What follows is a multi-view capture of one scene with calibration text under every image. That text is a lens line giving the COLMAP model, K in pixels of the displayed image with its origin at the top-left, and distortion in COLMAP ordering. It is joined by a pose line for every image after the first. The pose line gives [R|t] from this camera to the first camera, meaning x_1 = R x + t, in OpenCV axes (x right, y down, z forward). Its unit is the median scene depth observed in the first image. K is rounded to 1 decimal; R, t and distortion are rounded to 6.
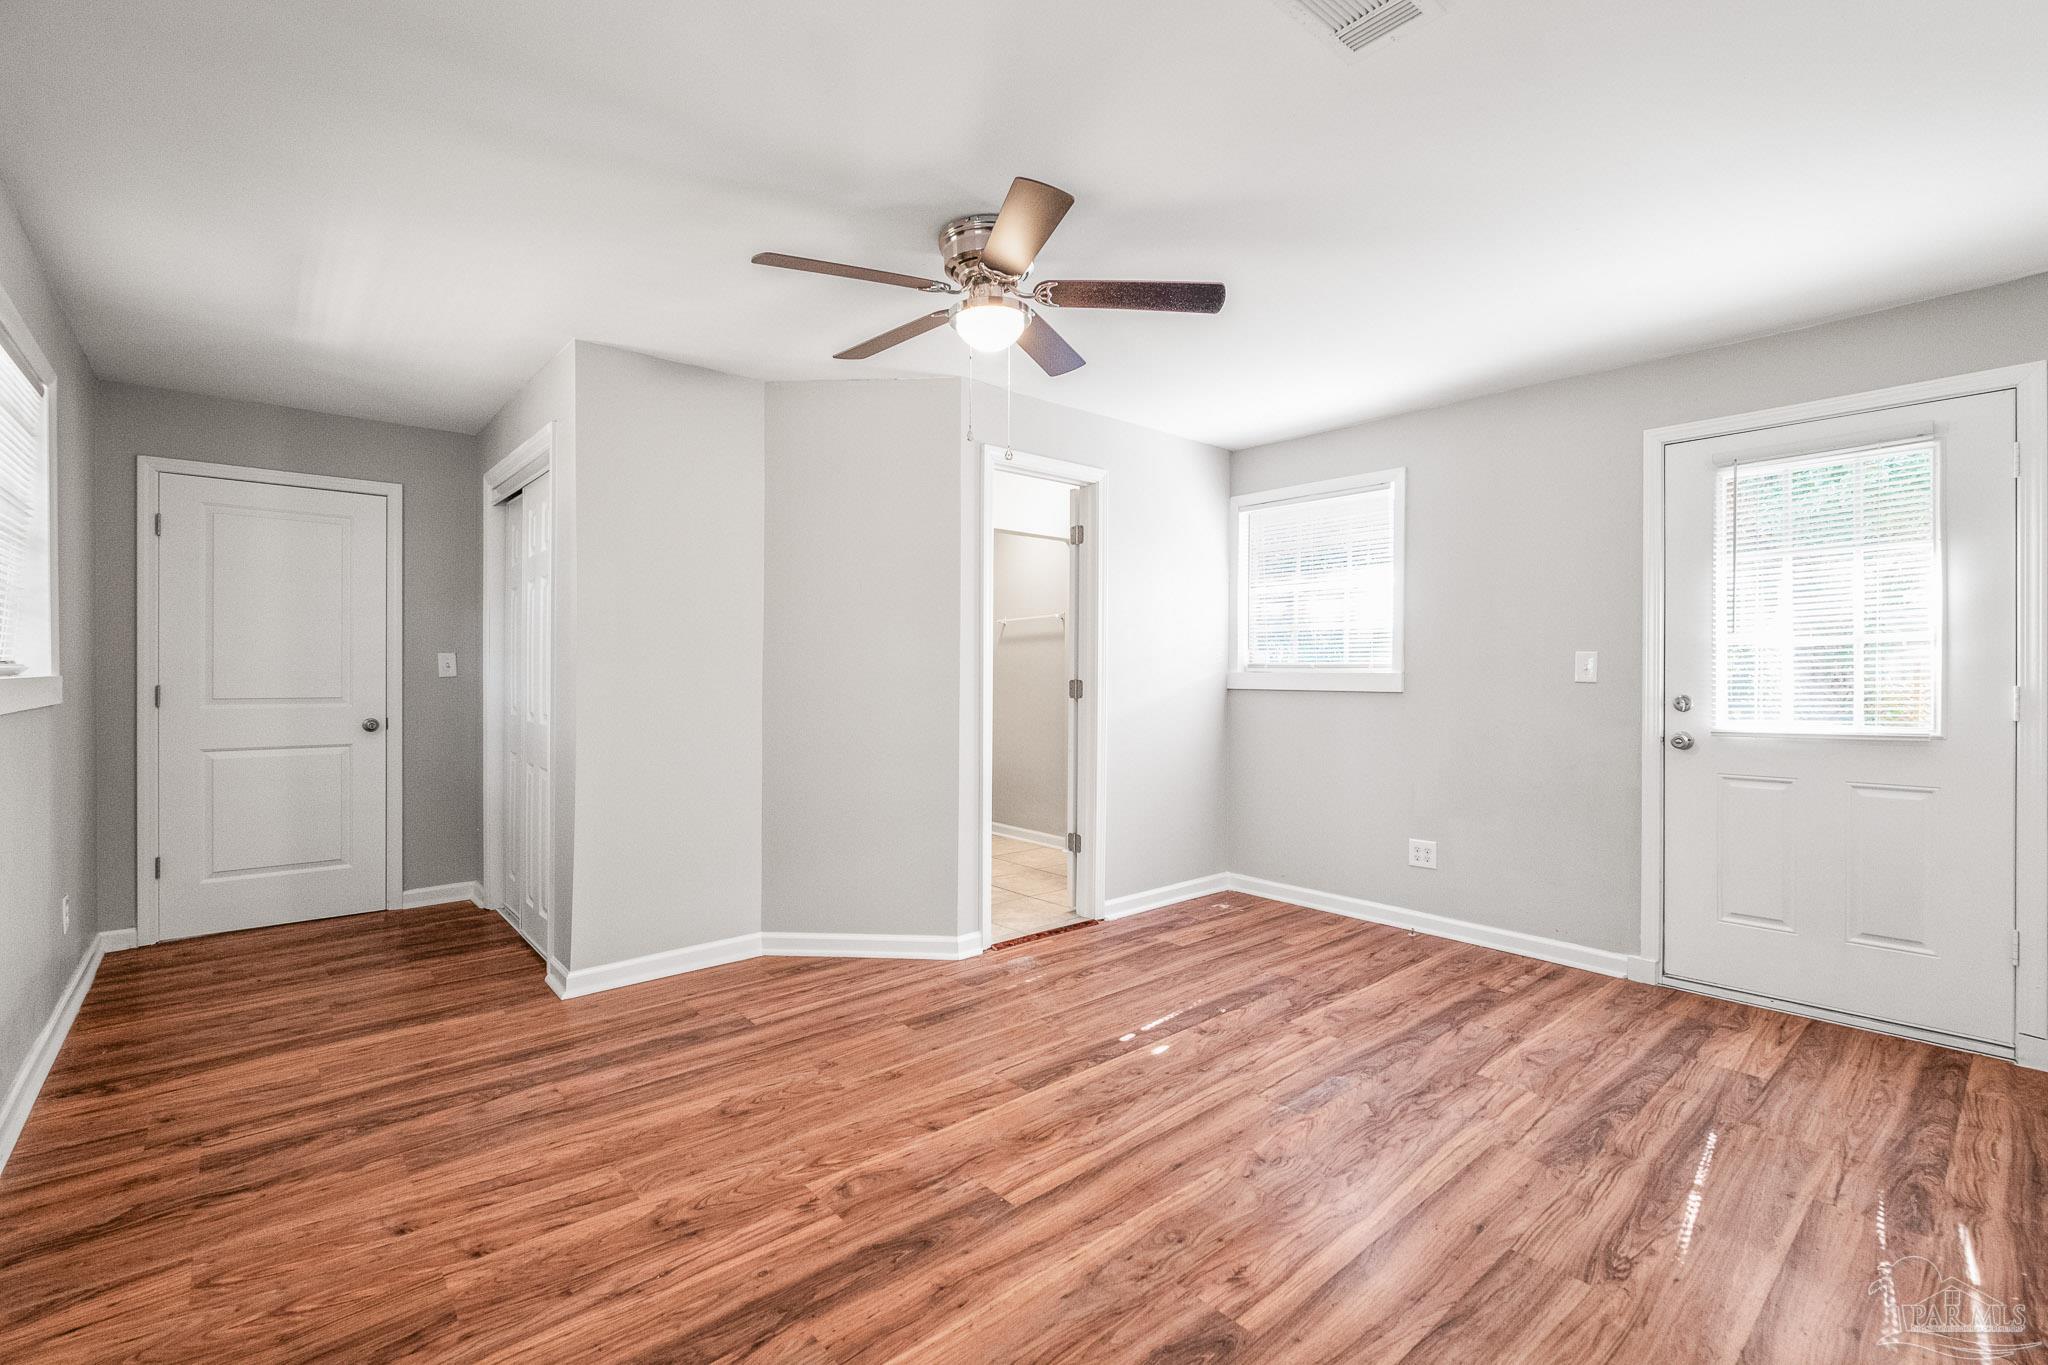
lens RADIAL K [[899.2, 0, 1026.4], [0, 899.2, 672.1], [0, 0, 1]] dist [0.003243, -0.006837]
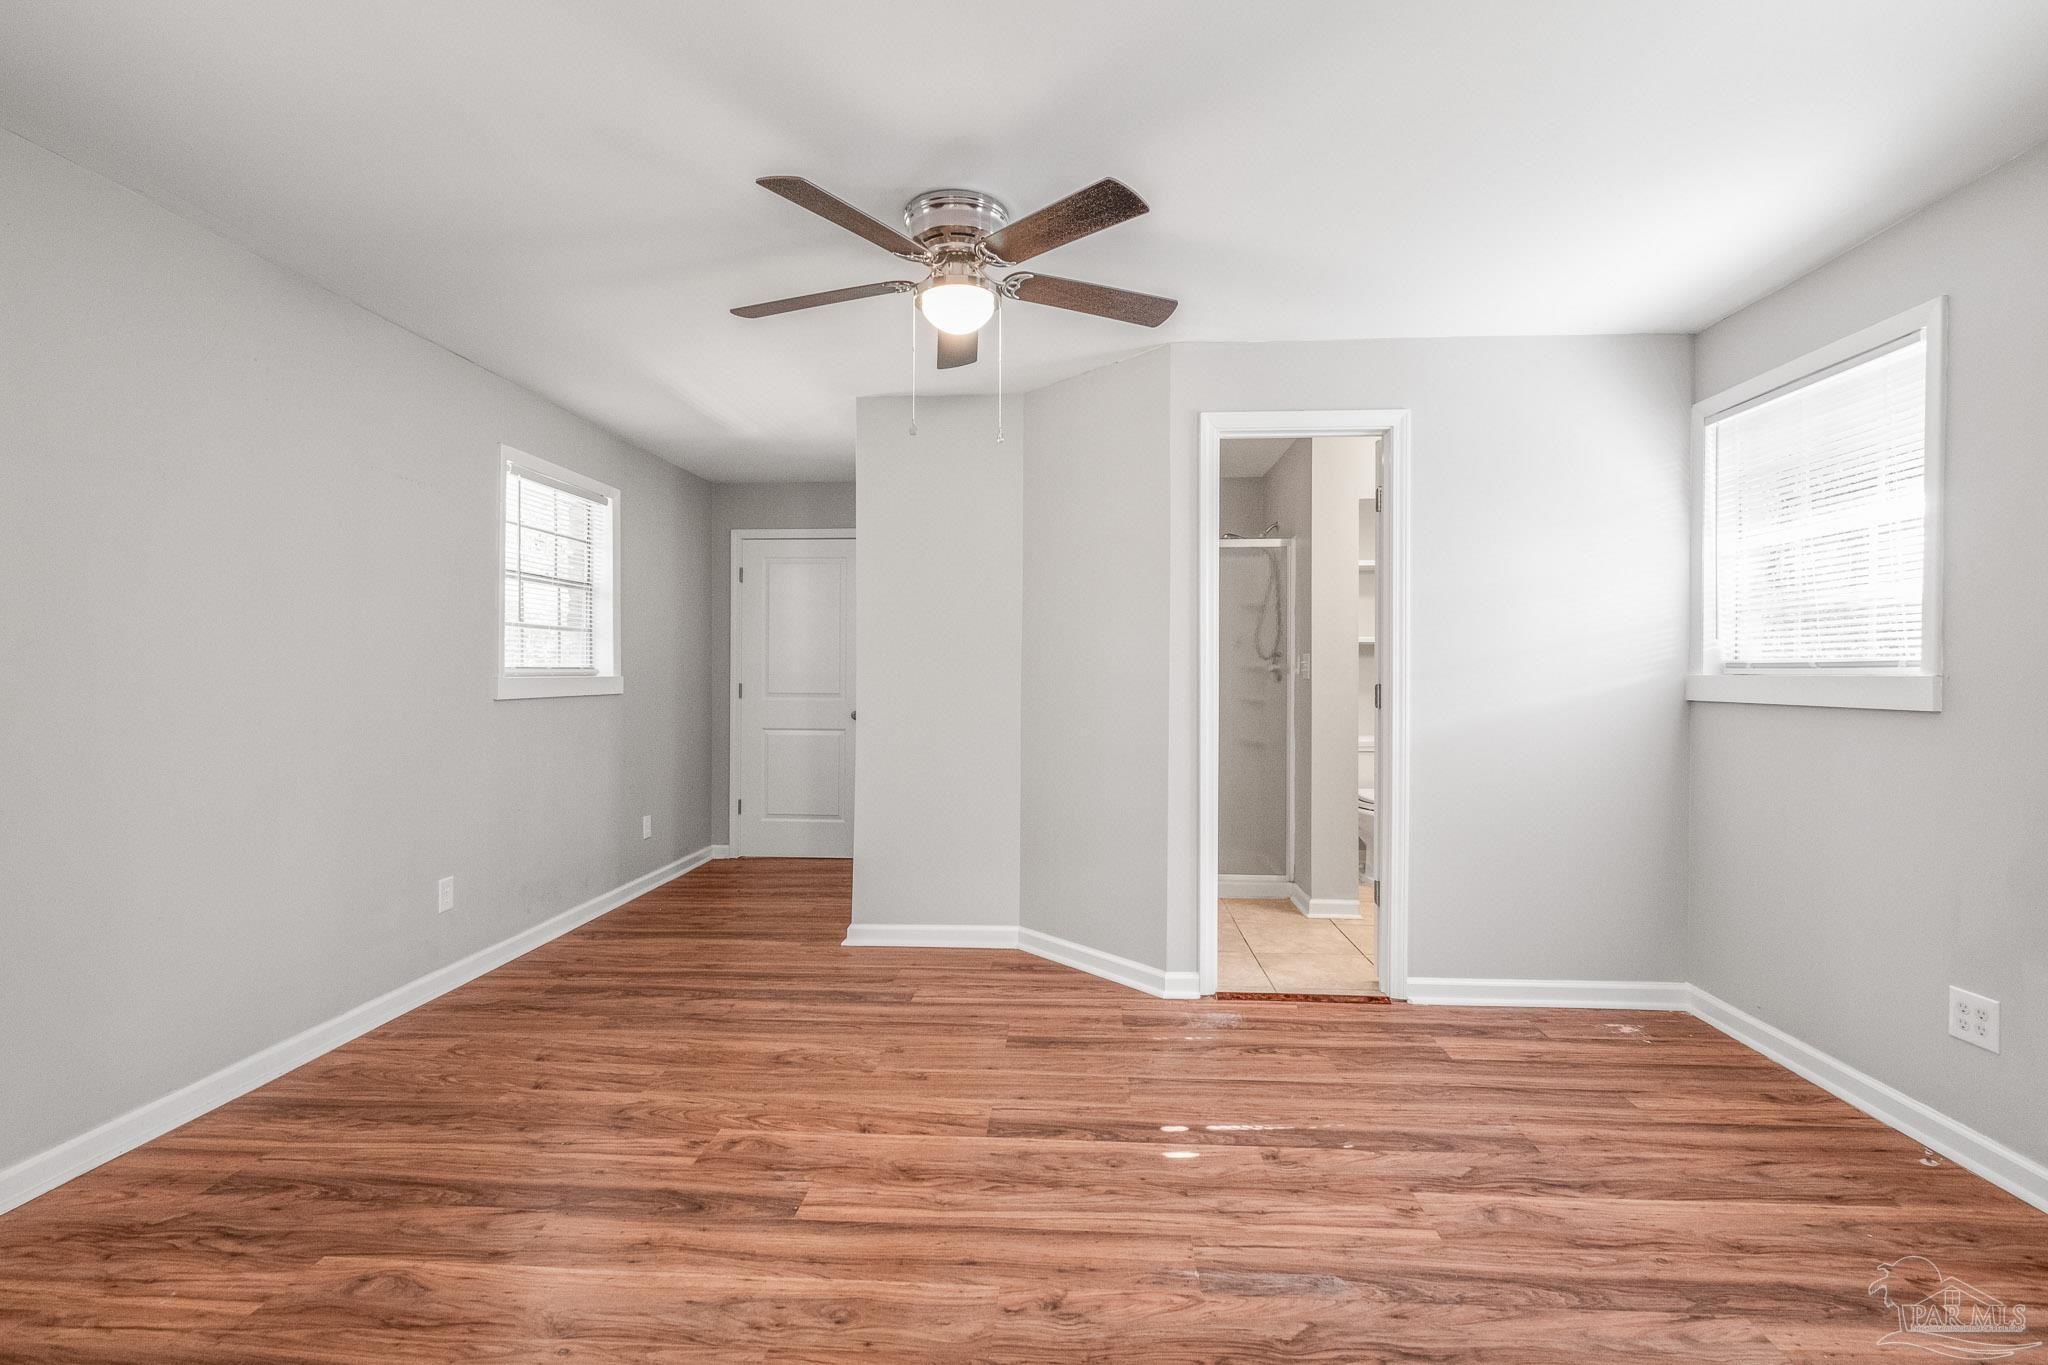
lens RADIAL K [[939.9, 0, 1023.5], [0, 939.9, 666.7], [0, 0, 1]] dist [0.002085, -0.004465]
pose [[0.710547, -0.005897, -0.703625, 0.528734], [-0.001321, 0.999952, -0.009714, 0.002232], [0.703648, 0.007832, 0.710505, 0.264458]]
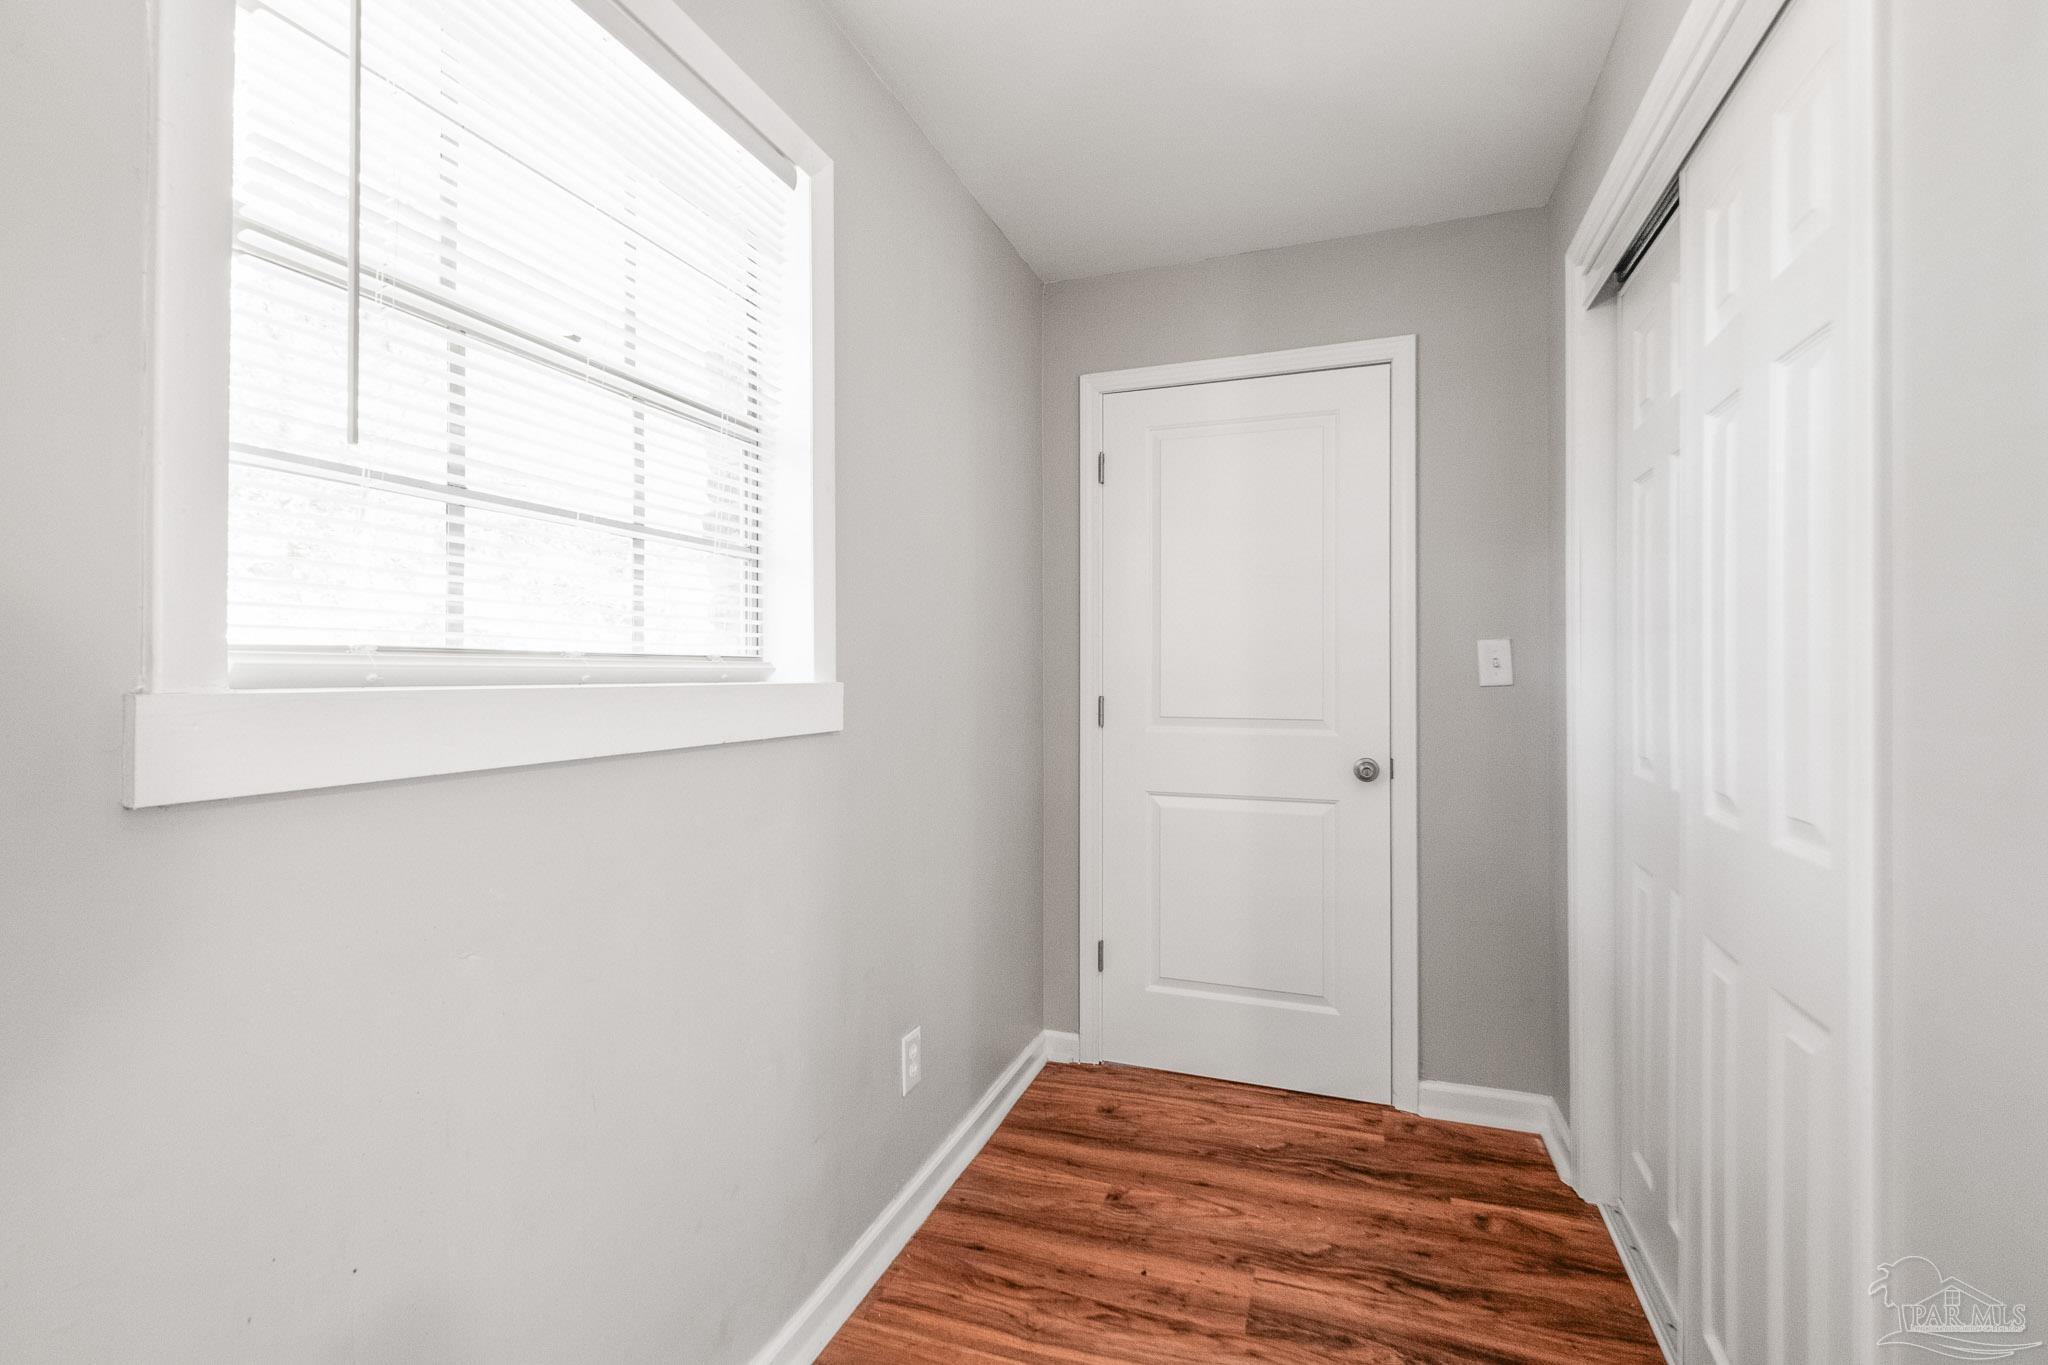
lens RADIAL K [[899.2, 0, 1026.4], [0, 899.2, 672.1], [0, 0, 1]] dist [0.003243, -0.006837]
pose [[0.484342, -0.006555, -0.874854, -0.443000], [0.000418, 0.999974, -0.007260, 0.001768], [0.874879, 0.003151, 0.484332, 0.707422]]
